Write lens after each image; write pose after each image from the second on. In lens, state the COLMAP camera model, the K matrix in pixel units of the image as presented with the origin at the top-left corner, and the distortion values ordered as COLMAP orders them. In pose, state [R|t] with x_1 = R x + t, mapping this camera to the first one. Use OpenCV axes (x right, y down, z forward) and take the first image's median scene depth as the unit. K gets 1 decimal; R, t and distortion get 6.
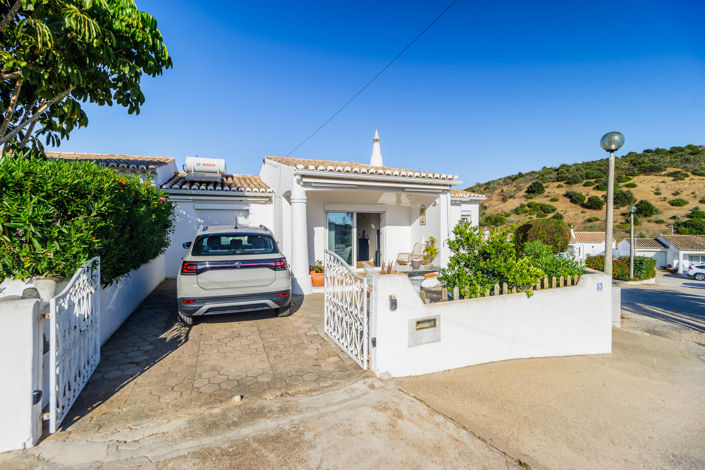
lens RADIAL K [[324.2, 0, 348.2], [0, 324.2, 228.8], [0, 0, 1]] dist [0.004191, 0.000537]
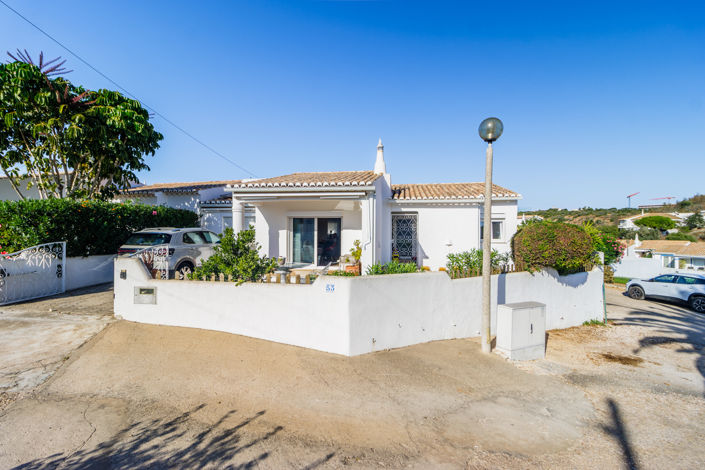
lens RADIAL K [[324.2, 0, 347.2], [0, 324.2, 234.2], [0, 0, 1]] dist [0.004191, 0.000537]
pose [[0.840074, 0.015737, -0.542243, 0.075827], [-0.013774, 0.999876, 0.007679, -0.000261], [0.542296, 0.001018, 0.840187, 0.008401]]
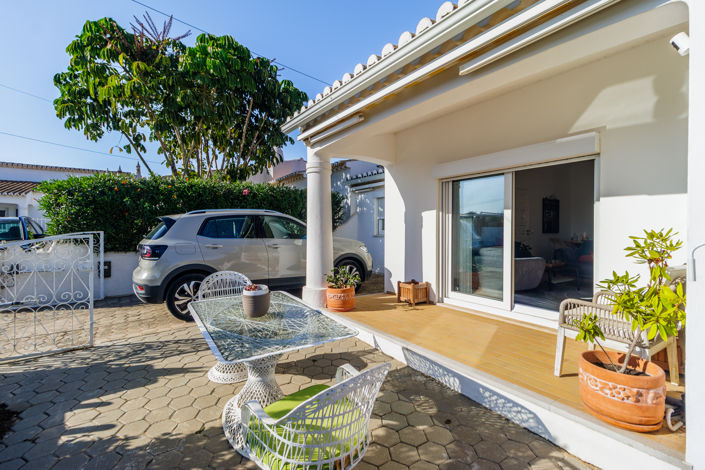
lens RADIAL K [[324.2, 0, 349.5], [0, 324.2, 228.1], [0, 0, 1]] dist [0.004191, 0.000537]
pose [[0.200384, 0.008355, -0.979682, 0.039470], [-0.007860, 0.999945, 0.006920, 0.001892], [0.979686, 0.006313, 0.200439, 0.073046]]
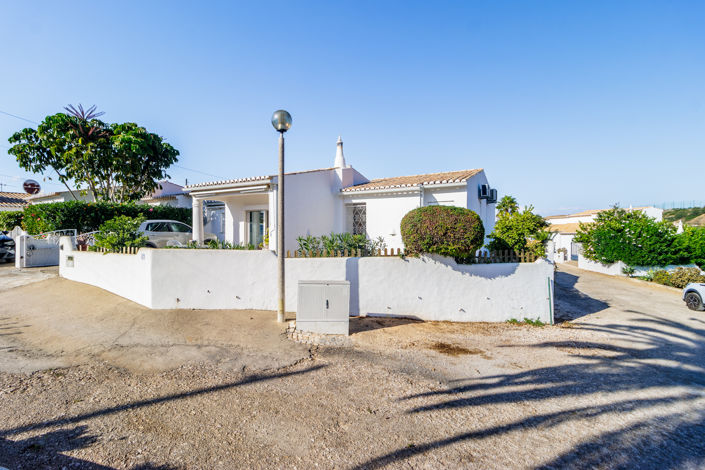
lens RADIAL K [[324.2, 0, 346.9], [0, 324.2, 234.4], [0, 0, 1]] dist [0.004191, 0.000537]
pose [[0.601897, 0.010208, -0.798508, 0.131540], [-0.007878, 0.999946, 0.006845, 0.003619], [0.798535, 0.002171, 0.601945, 0.047145]]
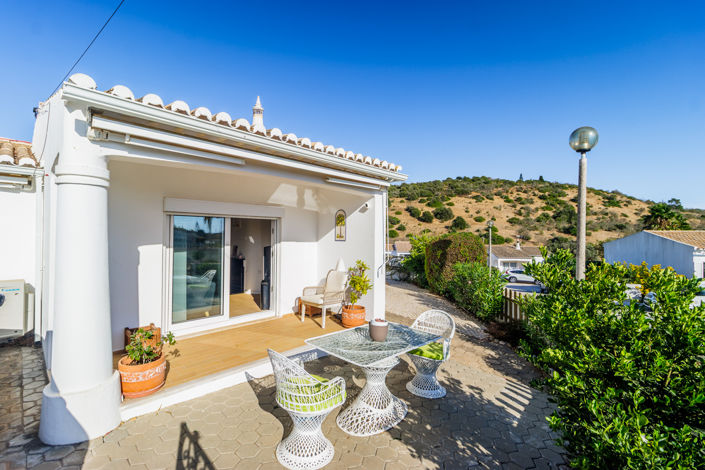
lens RADIAL K [[324.2, 0, 347.1], [0, 324.2, 230.1], [0, 0, 1]] dist [0.004191, 0.000537]
pose [[0.911827, 0.020963, 0.410038, -0.002144], [-0.013196, 0.999676, -0.021764, -0.002021], [-0.410362, 0.014434, 0.911809, 0.042590]]
